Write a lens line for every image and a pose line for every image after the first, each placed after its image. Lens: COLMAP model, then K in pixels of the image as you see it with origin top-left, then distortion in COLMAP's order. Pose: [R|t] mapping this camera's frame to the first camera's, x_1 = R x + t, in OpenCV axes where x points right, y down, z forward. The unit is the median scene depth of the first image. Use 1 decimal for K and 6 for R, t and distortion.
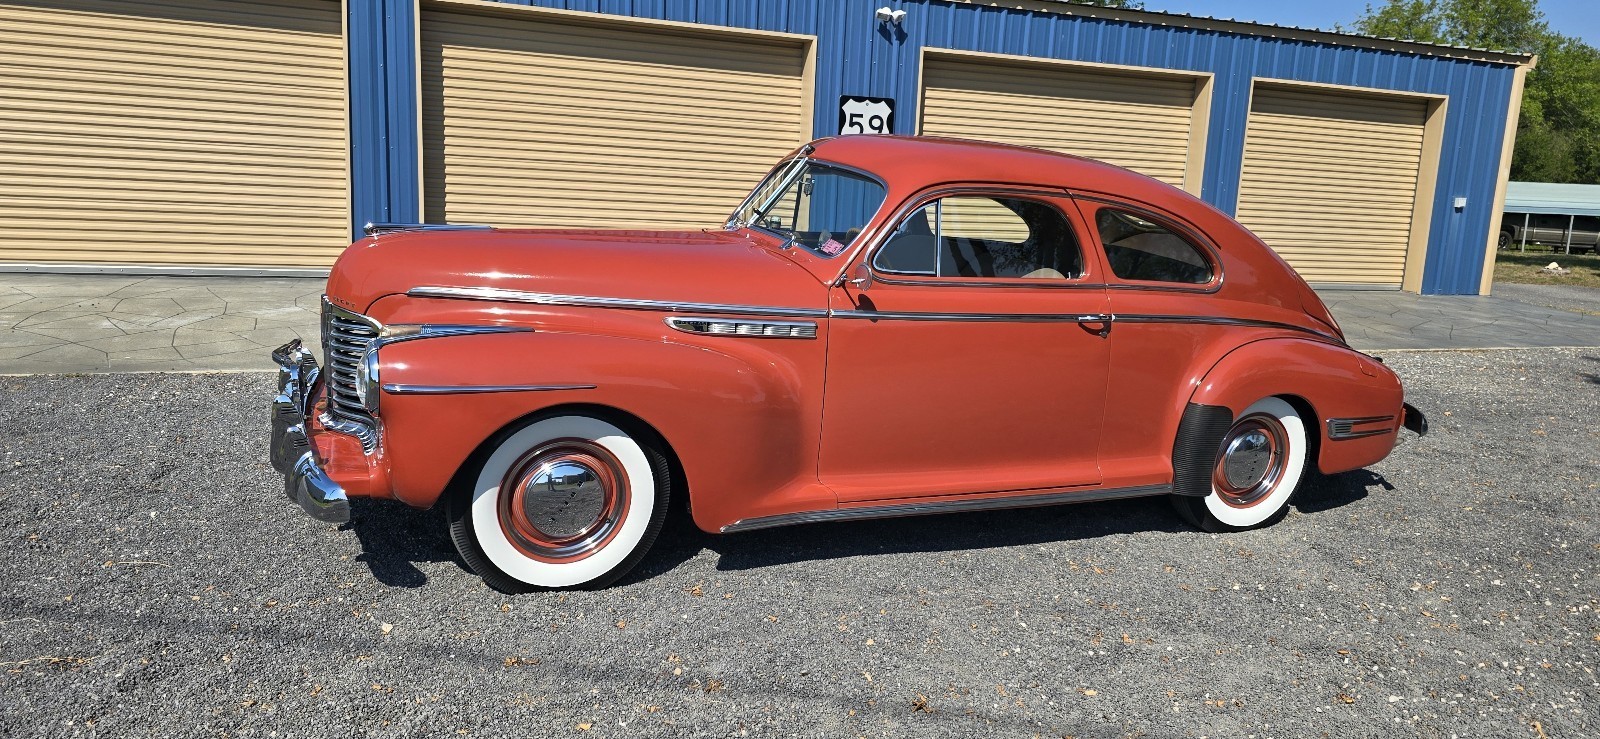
lens RADIAL K [[1021.4, 0, 807.3], [0, 1021.4, 365.7], [0, 0, 1]] dist [0.037899, -0.032751]
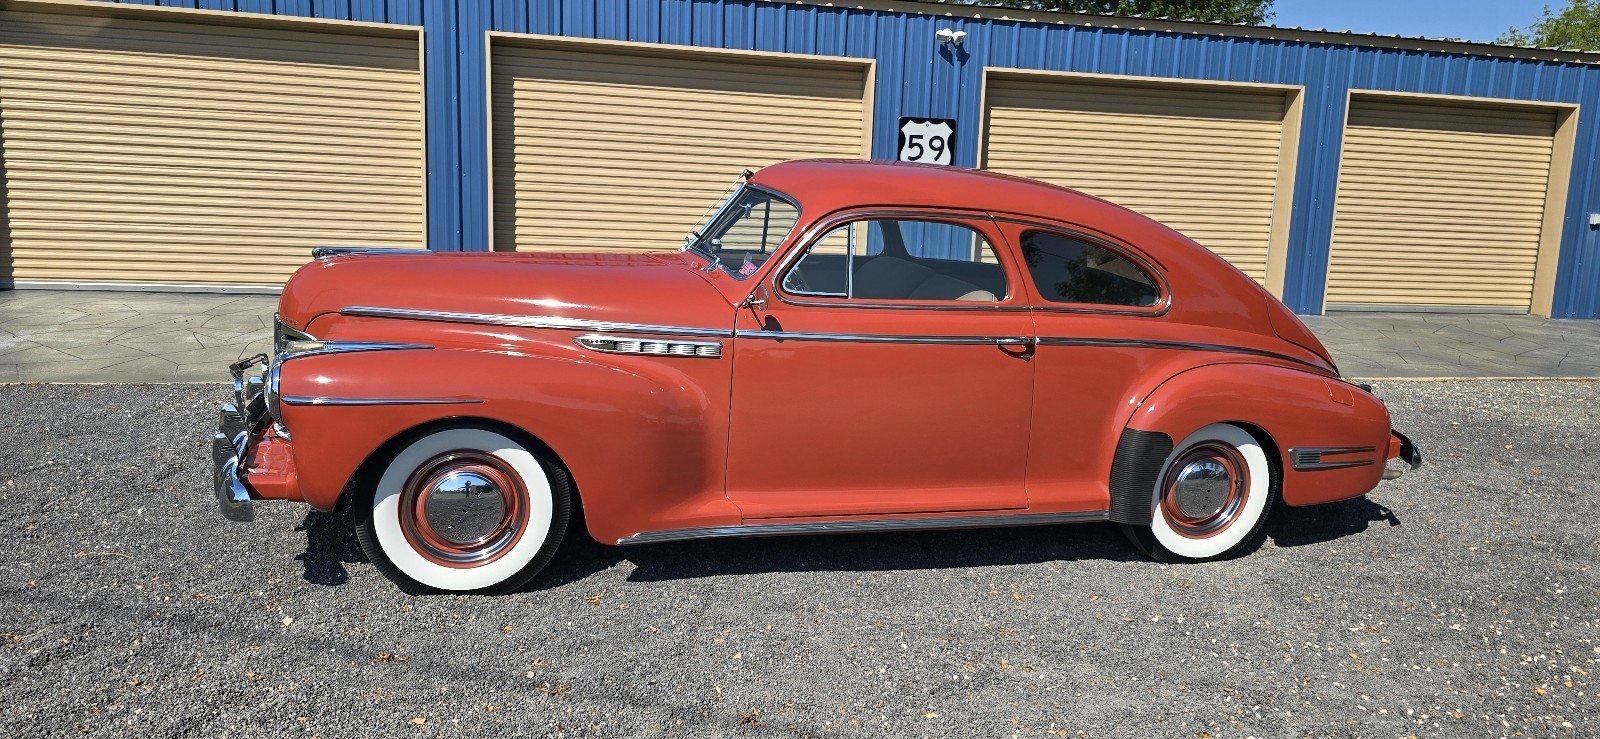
lens RADIAL K [[1021.4, 0, 807.3], [0, 1021.4, 365.7], [0, 0, 1]] dist [0.037899, -0.032751]
pose [[0.991796, 0.011649, -0.127302, 0.192722], [-0.014109, 0.999730, -0.018444, -0.001093], [0.127052, 0.020089, 0.991693, -0.007151]]
